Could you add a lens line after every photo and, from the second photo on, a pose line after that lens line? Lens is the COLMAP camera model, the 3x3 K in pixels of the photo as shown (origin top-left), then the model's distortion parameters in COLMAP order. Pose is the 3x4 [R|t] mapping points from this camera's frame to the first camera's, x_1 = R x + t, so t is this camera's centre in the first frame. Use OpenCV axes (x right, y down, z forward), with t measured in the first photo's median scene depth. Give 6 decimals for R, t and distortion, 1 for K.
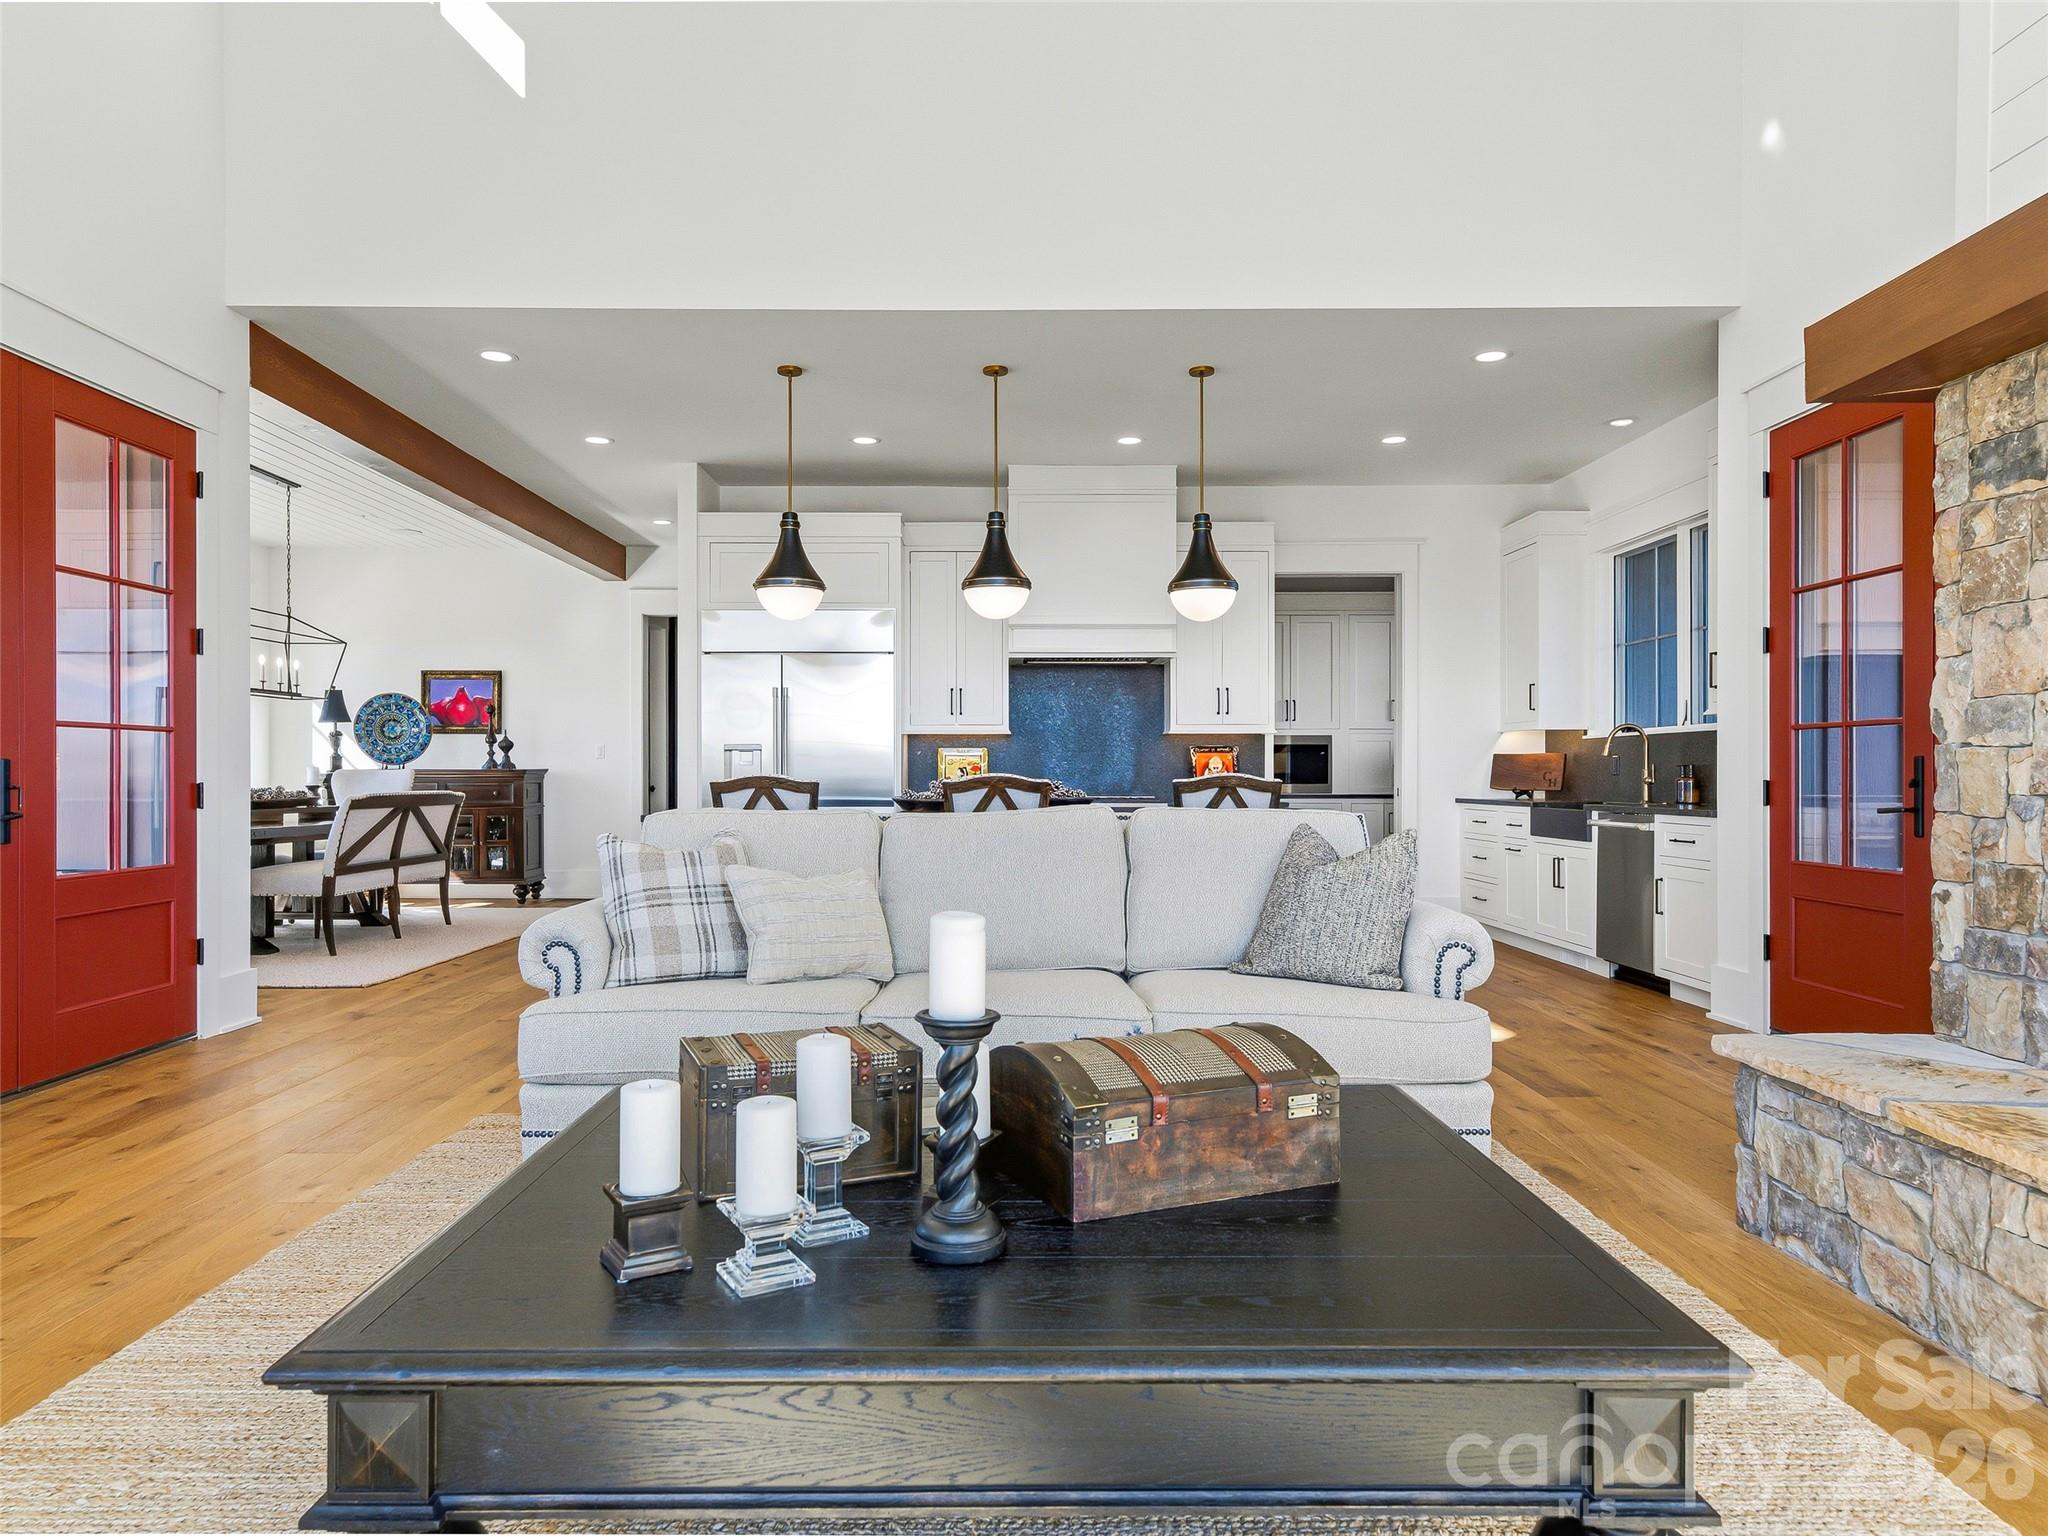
lens RADIAL K [[1279.6, 0, 992.8], [0, 1279.6, 774.0], [0, 0, 1]] dist [0.016525, -0.003996]
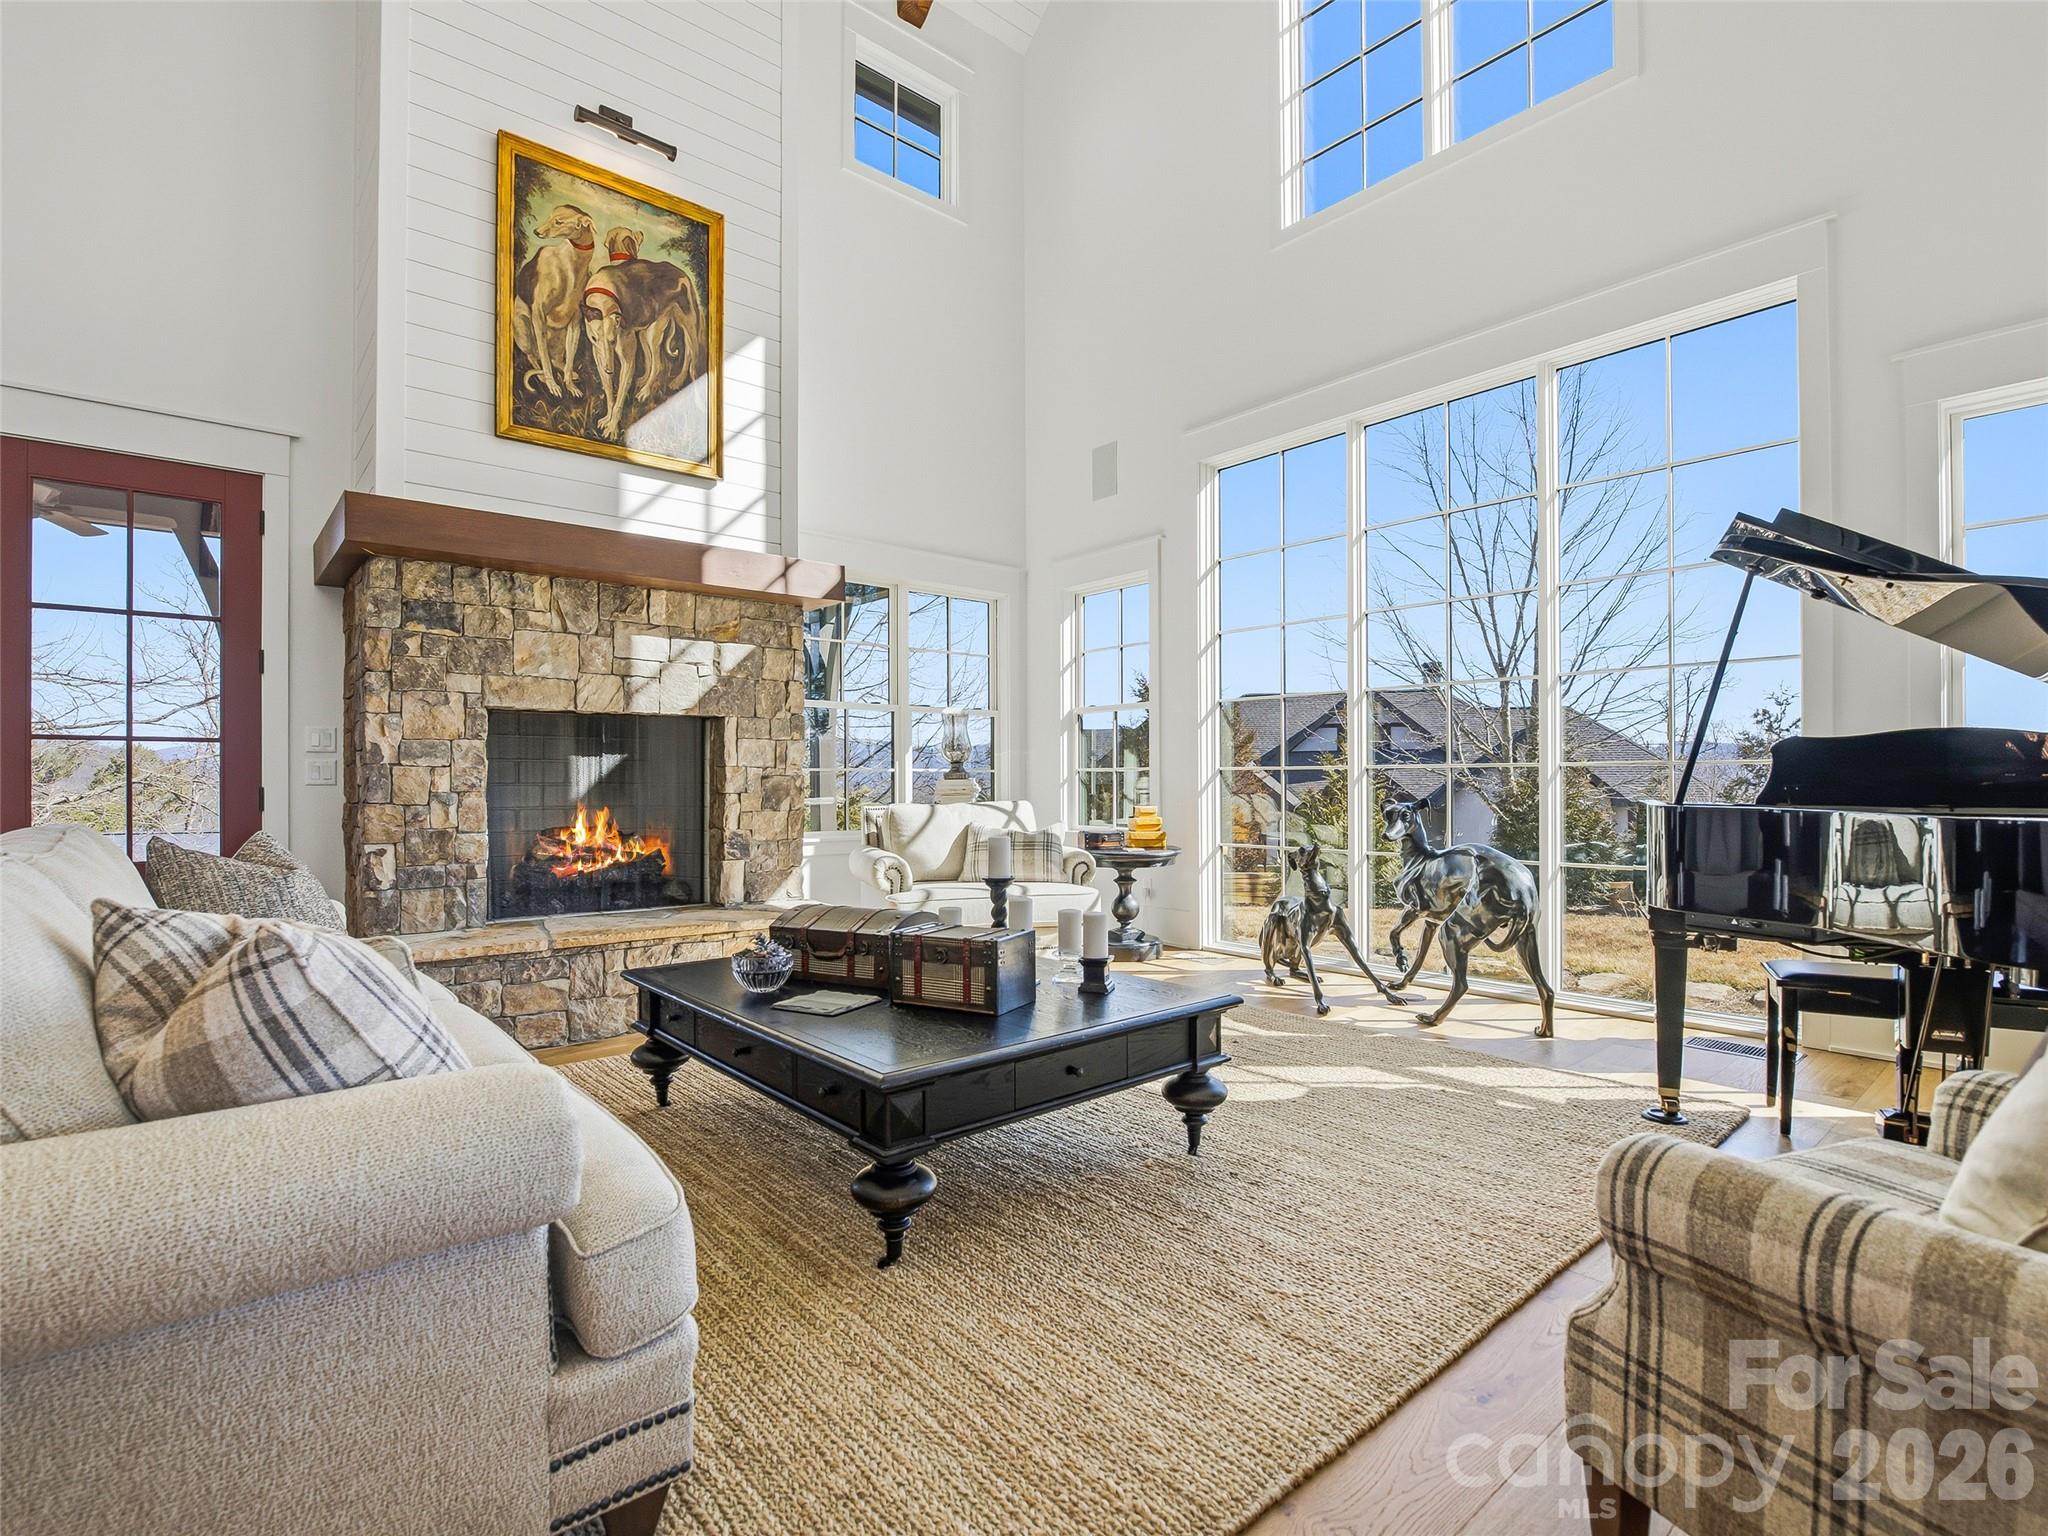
lens RADIAL K [[1004.2, 0, 1032.5], [0, 1004.2, 777.8], [0, 0, 1]] dist [-0.018187, -0.000408]
pose [[-0.659852, 0.000190, 0.751395, -0.315556], [-0.000459, 1.000000, -0.000656, -0.001572], [-0.751395, -0.000777, -0.659852, 0.462865]]
